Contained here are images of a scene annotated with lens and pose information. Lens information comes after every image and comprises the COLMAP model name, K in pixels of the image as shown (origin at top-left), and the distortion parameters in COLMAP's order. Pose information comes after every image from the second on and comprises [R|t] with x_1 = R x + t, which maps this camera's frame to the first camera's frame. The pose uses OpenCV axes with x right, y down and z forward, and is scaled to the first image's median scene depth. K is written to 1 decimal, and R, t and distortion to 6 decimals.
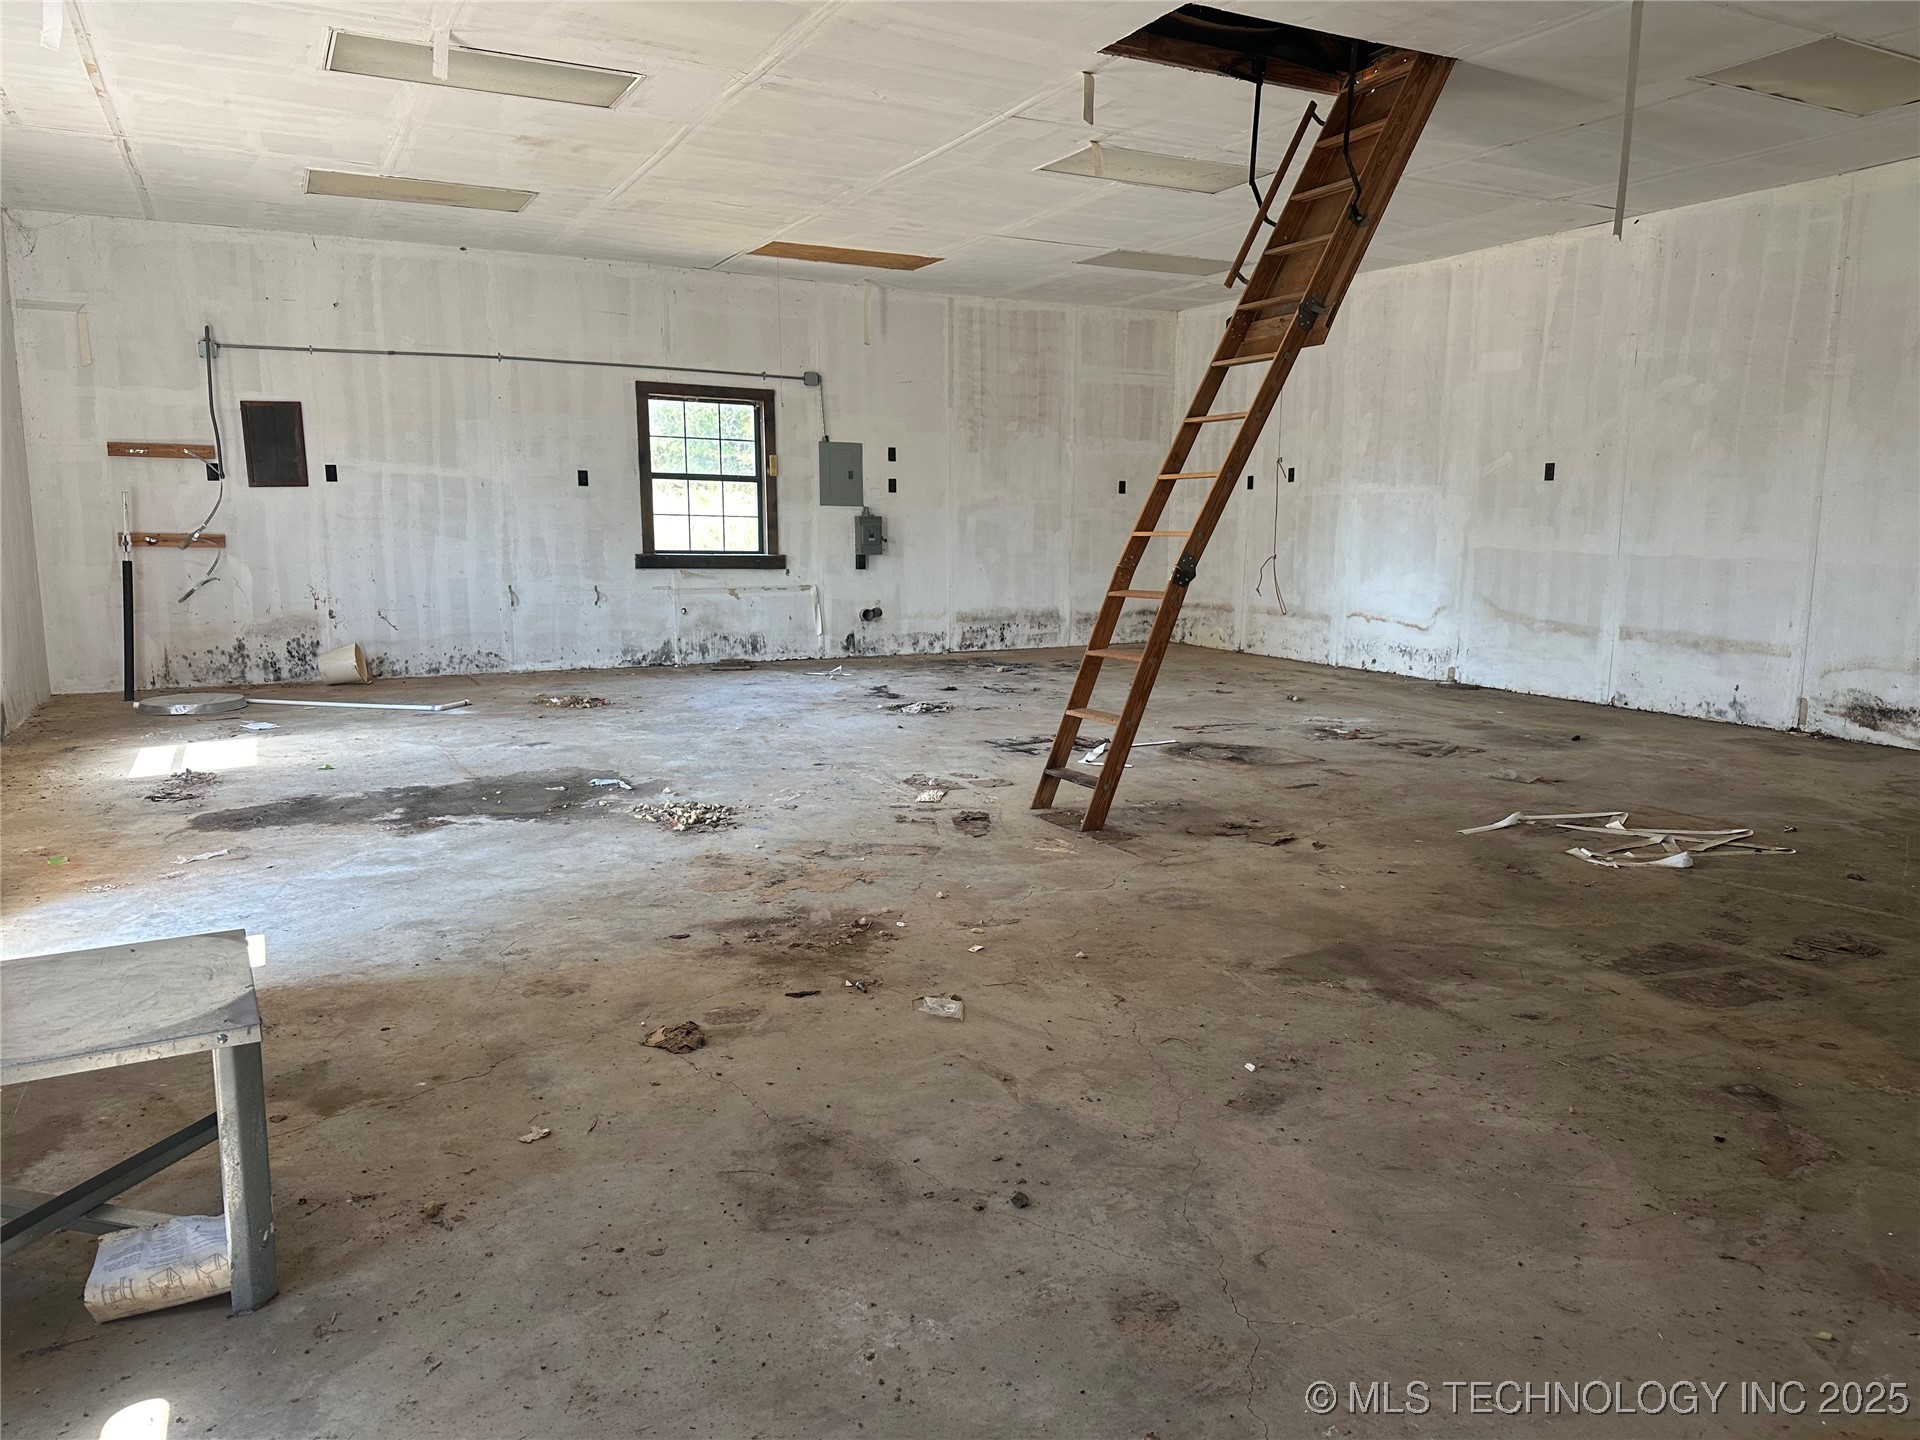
lens RADIAL K [[1340.0, 0, 964.2], [0, 1340.0, 737.6], [0, 0, 1]] dist [0.033600, -0.008012]
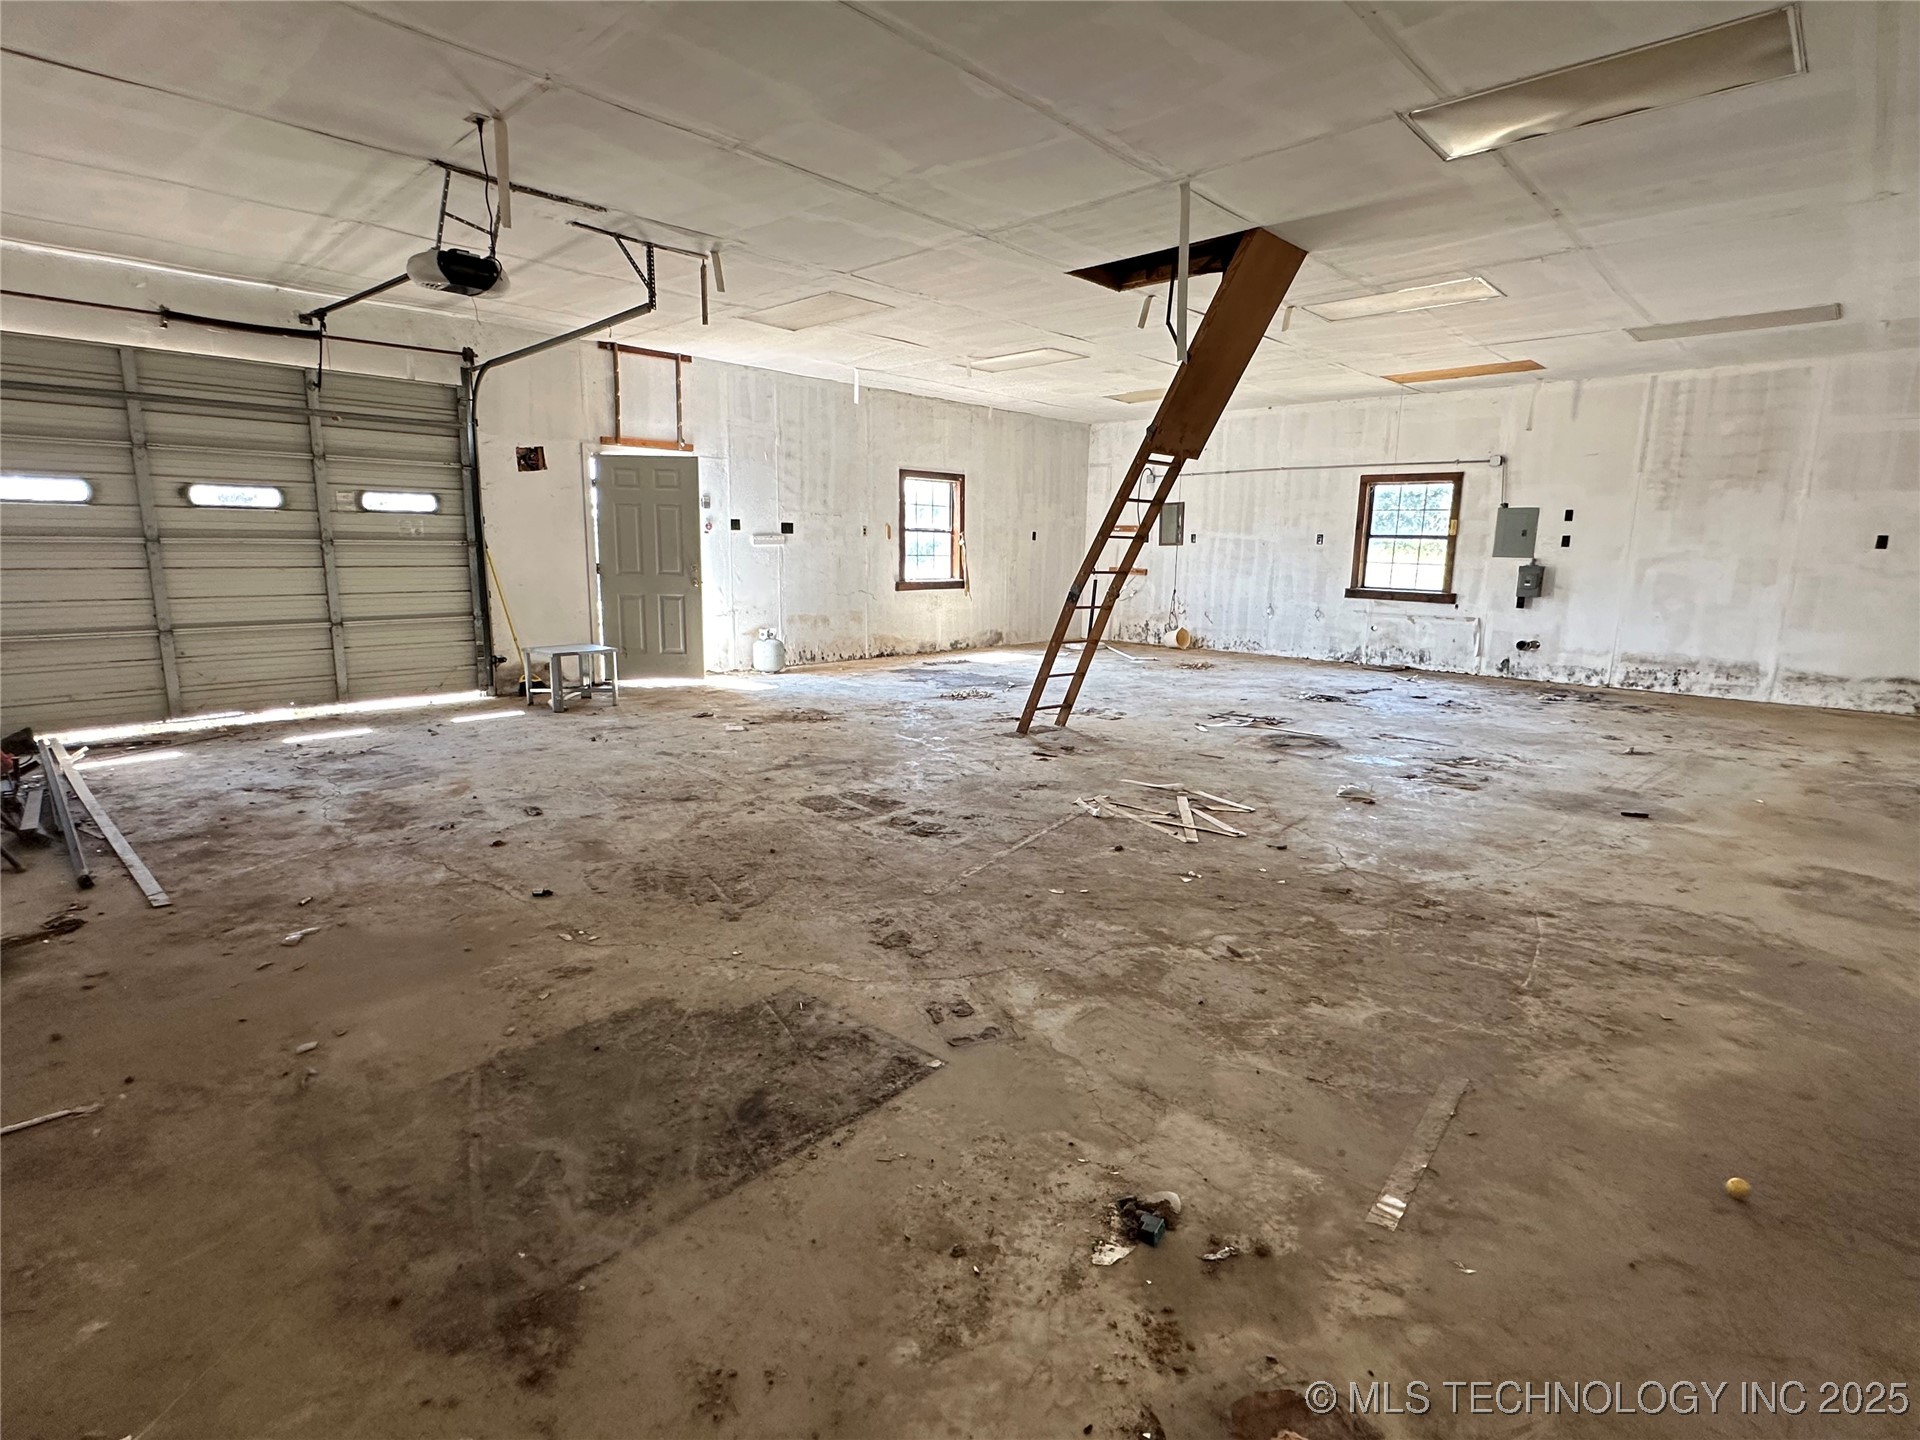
lens RADIAL K [[949.2, 0, 962.7], [0, 949.2, 714.8], [0, 0, 1]] dist [-0.010751, -0.001946]
pose [[0.310816, 0.161963, -0.936569, 0.626640], [-0.170166, 0.978936, 0.112817, -0.041148], [0.935113, 0.124307, 0.331830, 0.243933]]
